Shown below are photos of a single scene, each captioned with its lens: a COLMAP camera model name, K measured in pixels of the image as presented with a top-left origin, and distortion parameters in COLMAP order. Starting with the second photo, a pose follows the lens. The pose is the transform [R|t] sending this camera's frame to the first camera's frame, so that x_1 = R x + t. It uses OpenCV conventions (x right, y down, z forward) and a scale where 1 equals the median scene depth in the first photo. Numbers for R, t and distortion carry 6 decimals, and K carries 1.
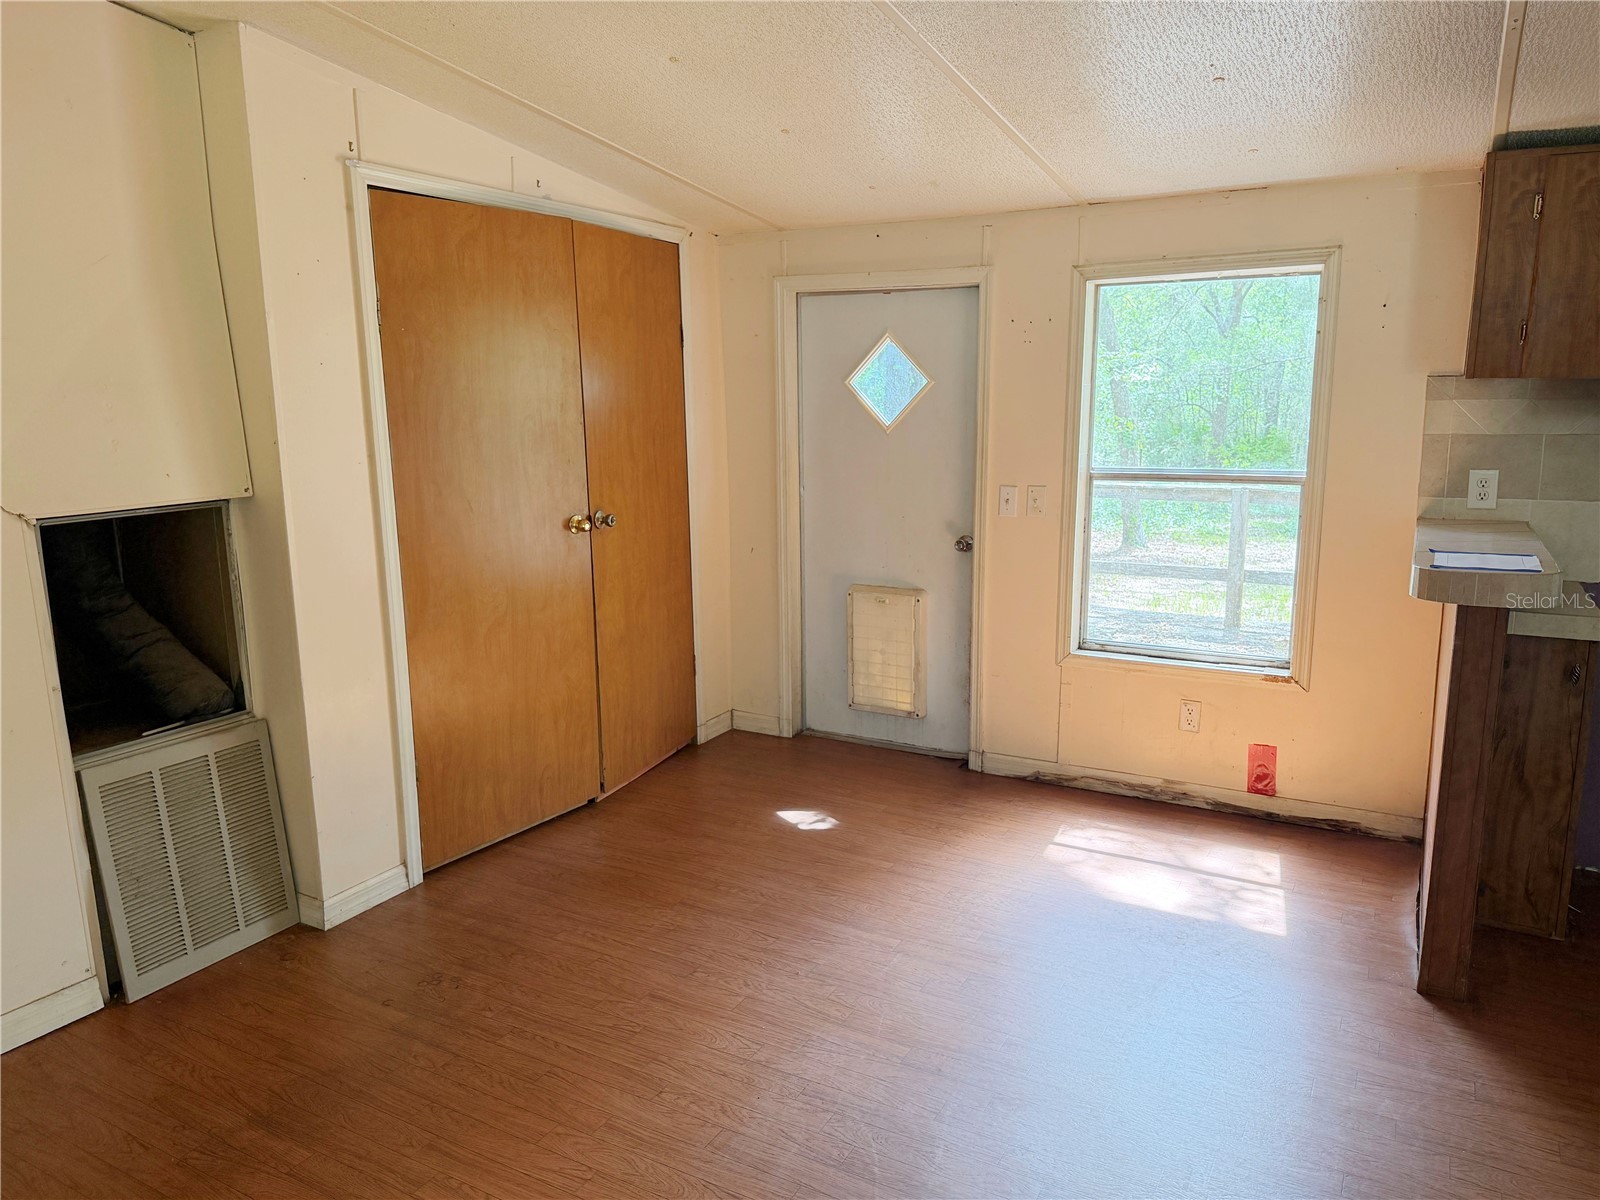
lens RADIAL K [[1114.6, 0, 805.1], [0, 1114.6, 607.0], [0, 0, 1]] dist [0.082928, -0.109121]
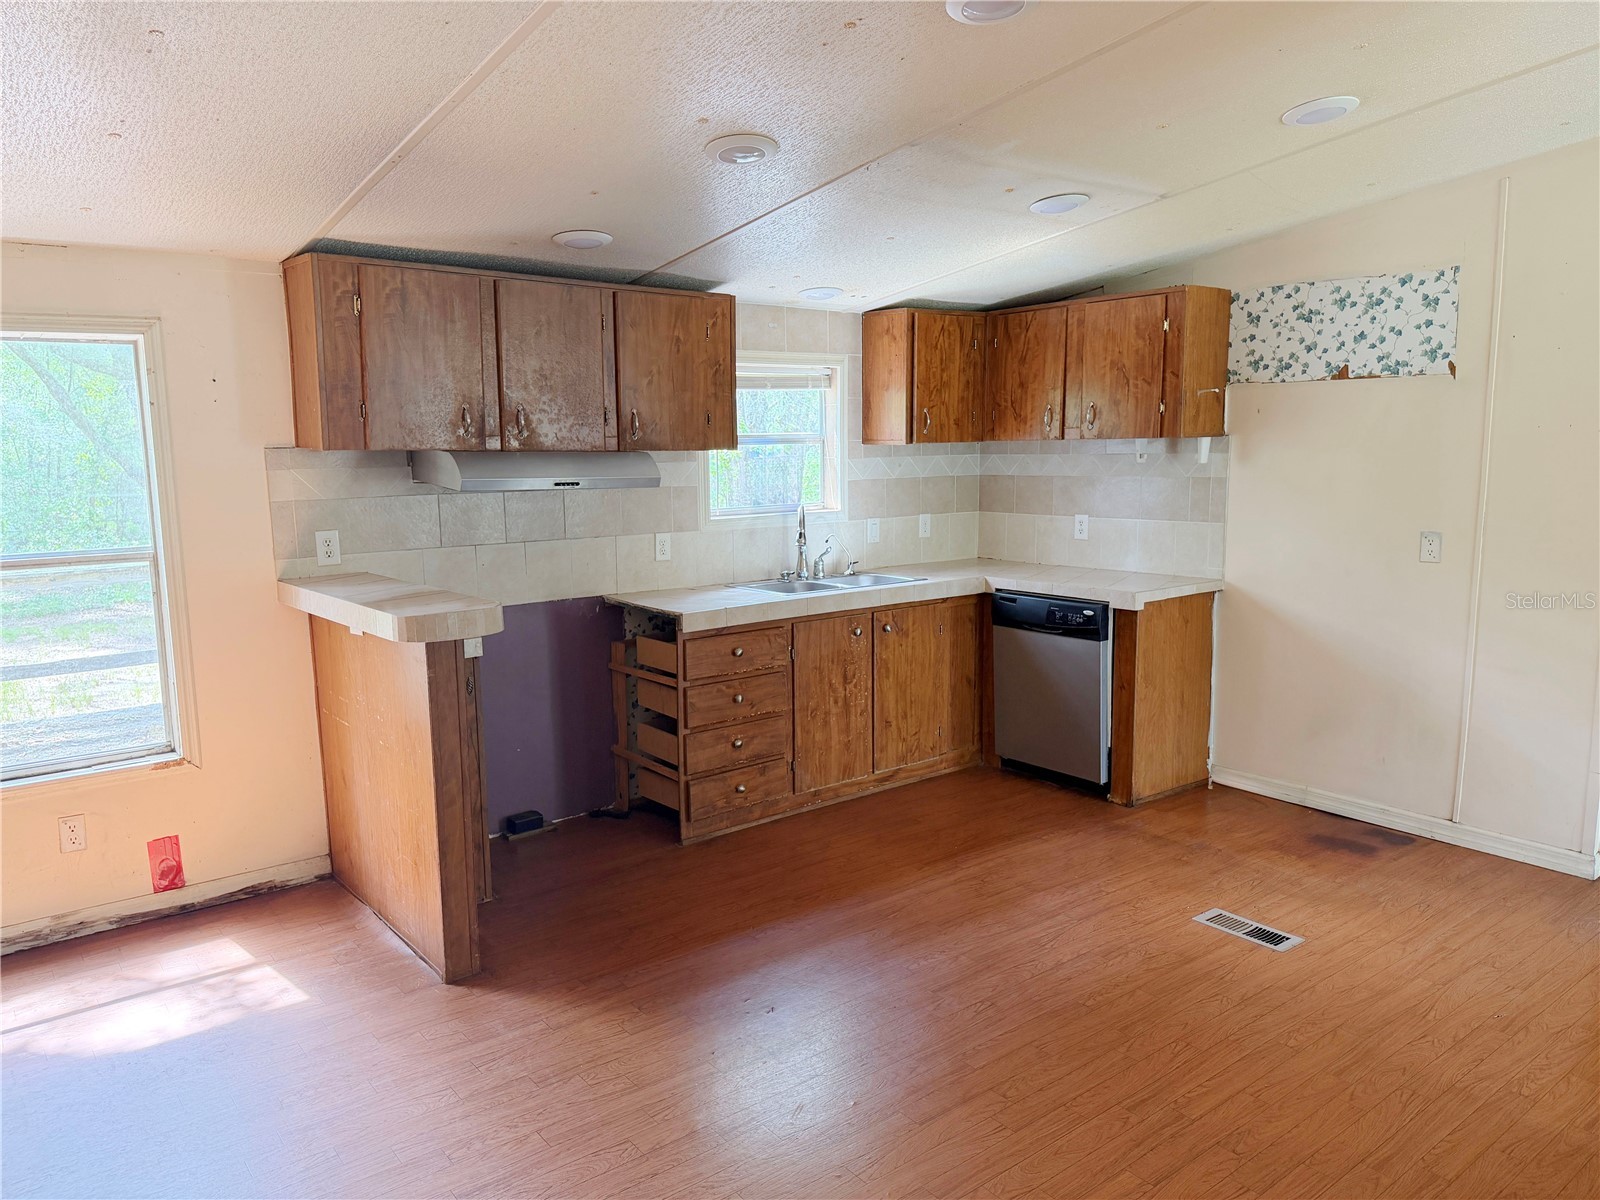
lens RADIAL K [[1114.6, 0, 795.2], [0, 1114.6, 609.8], [0, 0, 1]] dist [0.082928, -0.109121]
pose [[0.383400, -0.131420, 0.914184, -0.236882], [0.184921, 0.980704, 0.063429, -0.026986], [-0.904880, 0.144733, 0.400305, 0.129732]]
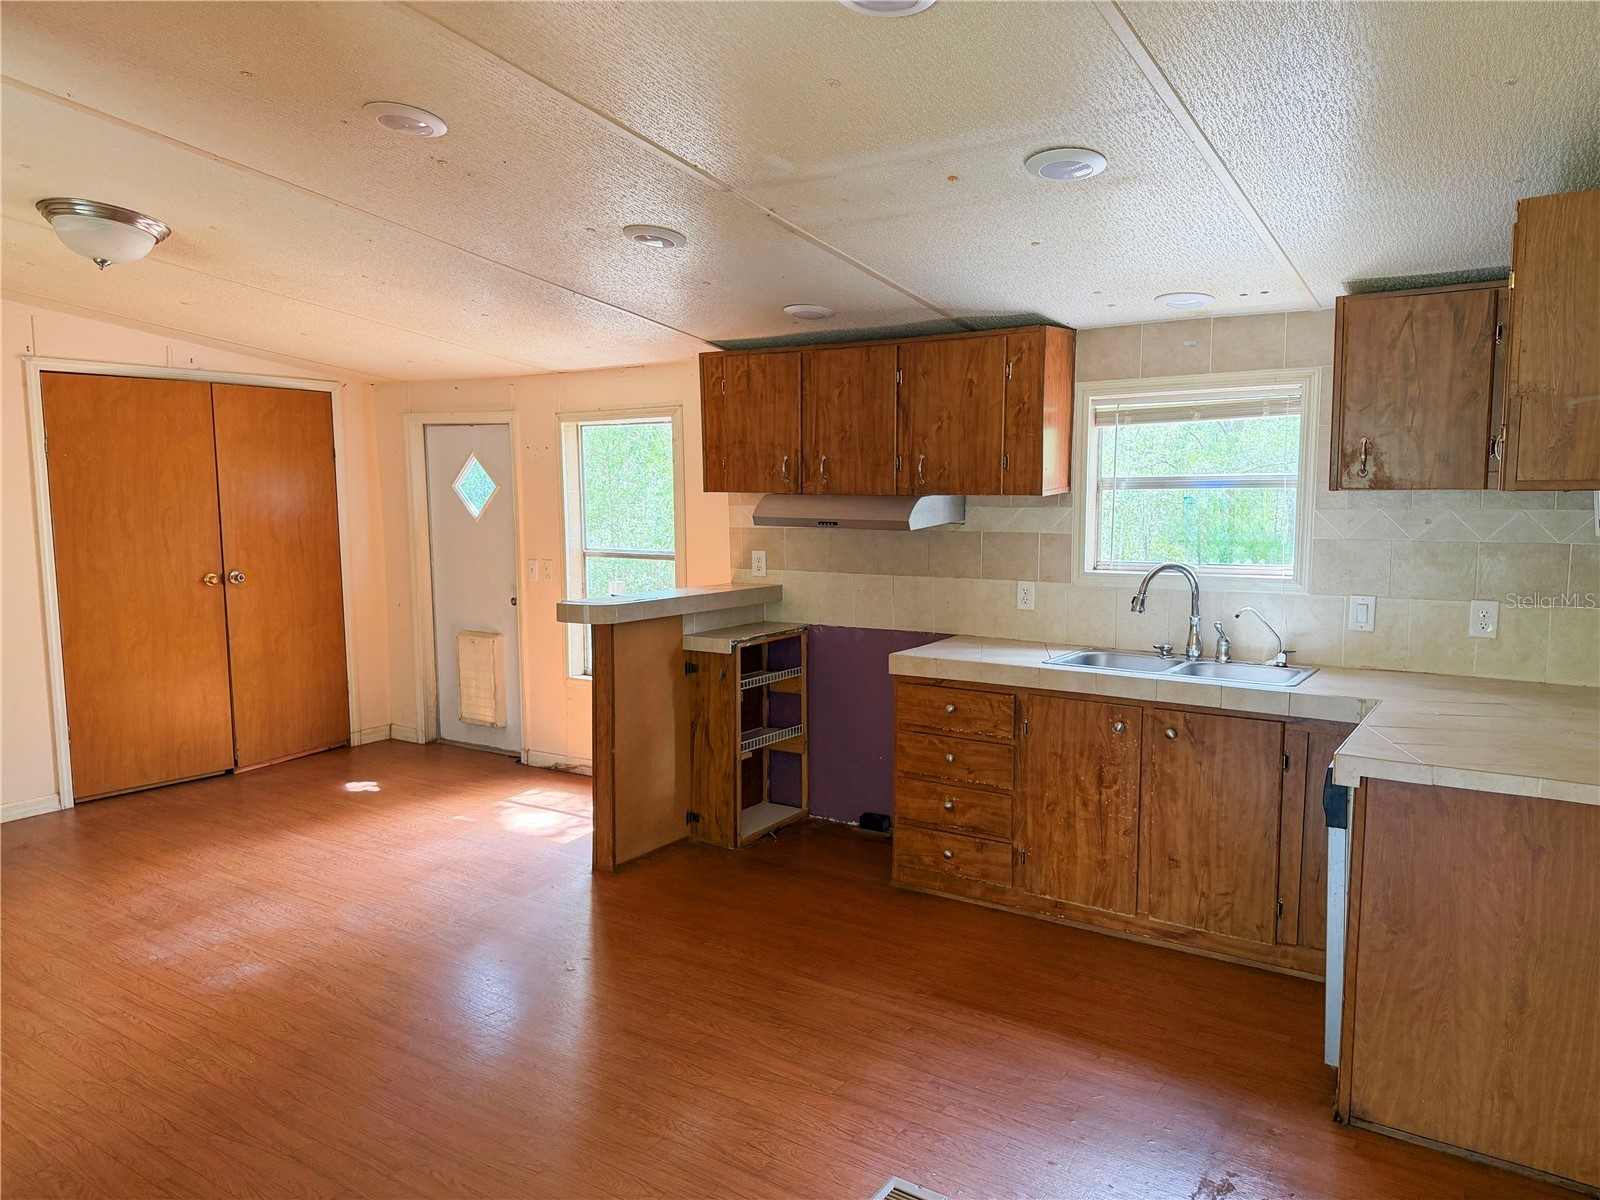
lens RADIAL K [[1114.6, 0, 804.1], [0, 1114.6, 614.2], [0, 0, 1]] dist [0.082928, -0.109121]
pose [[0.996708, 0.017263, -0.079210, 0.721830], [-0.023579, 0.996555, -0.079511, 0.075244], [0.077564, 0.081117, 0.993682, -0.445243]]
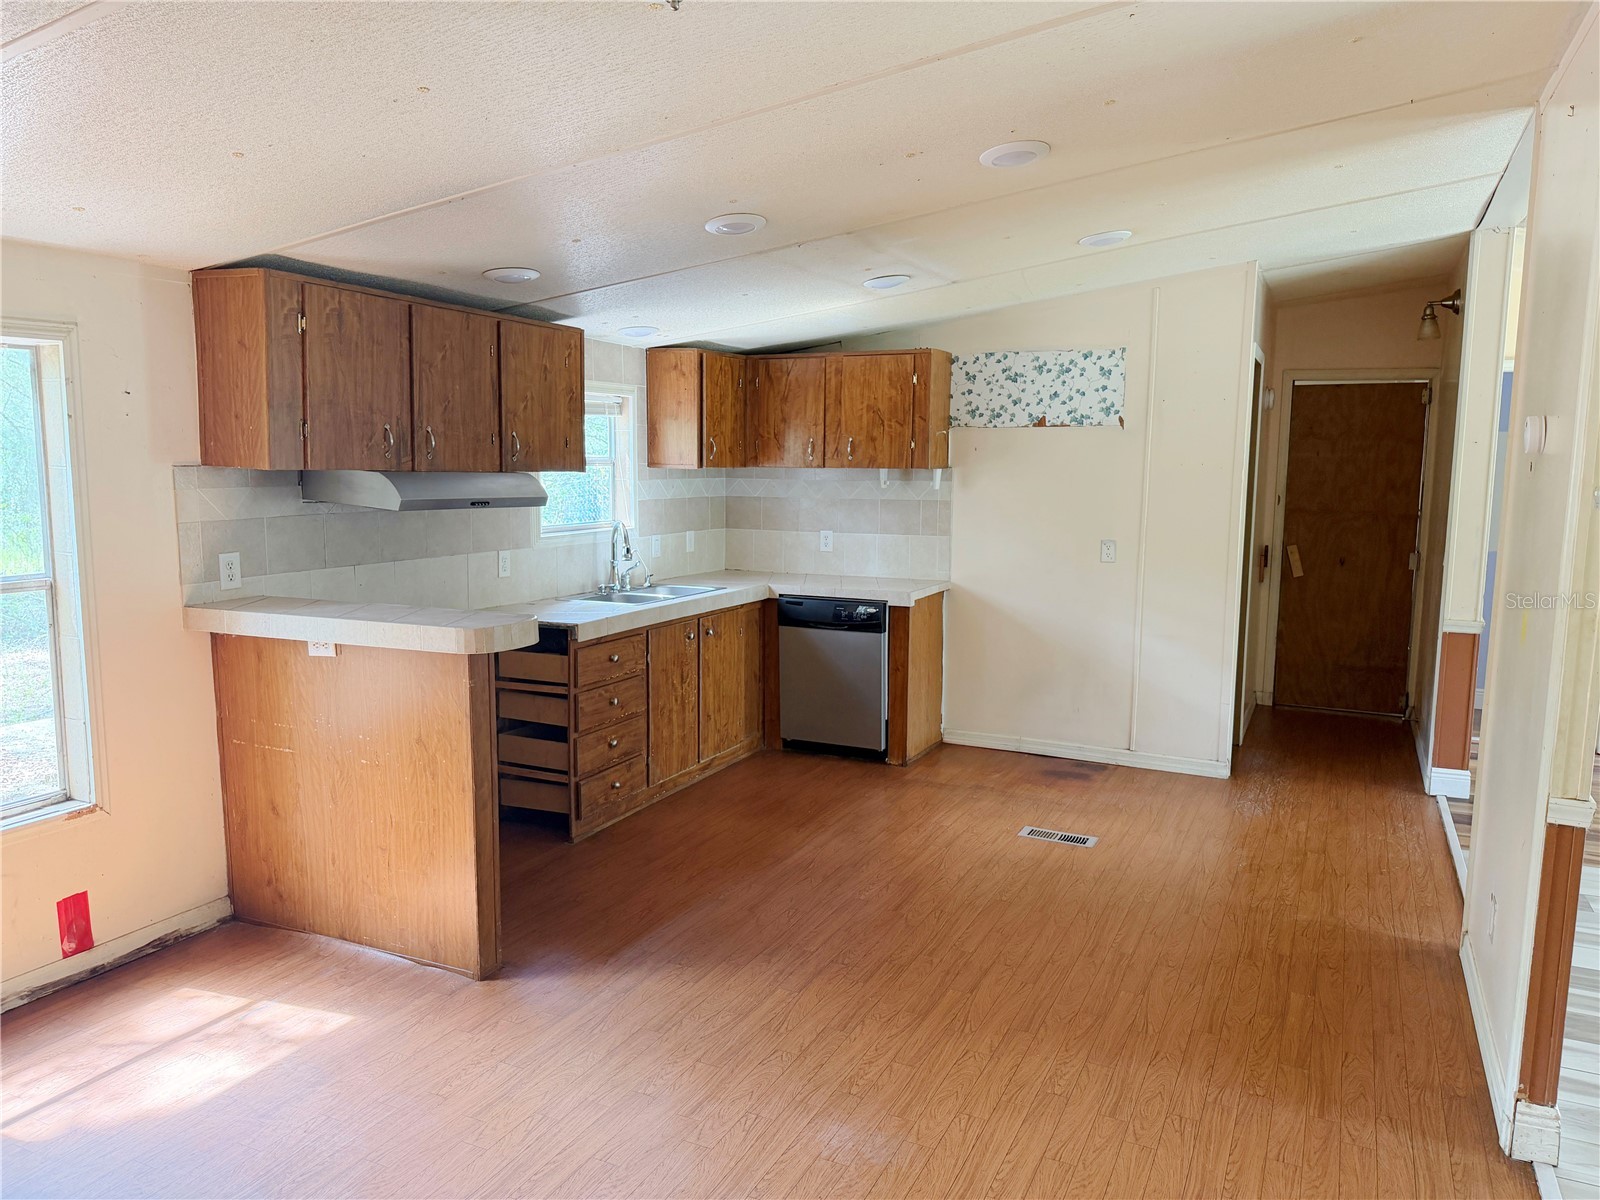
lens RADIAL K [[1114.6, 0, 790.0], [0, 1114.6, 609.8], [0, 0, 1]] dist [0.082928, -0.109121]
pose [[-0.053345, -0.122200, 0.991071, -0.457058], [0.186397, 0.973822, 0.130106, -0.100702], [-0.981025, 0.191673, -0.029171, 0.480198]]
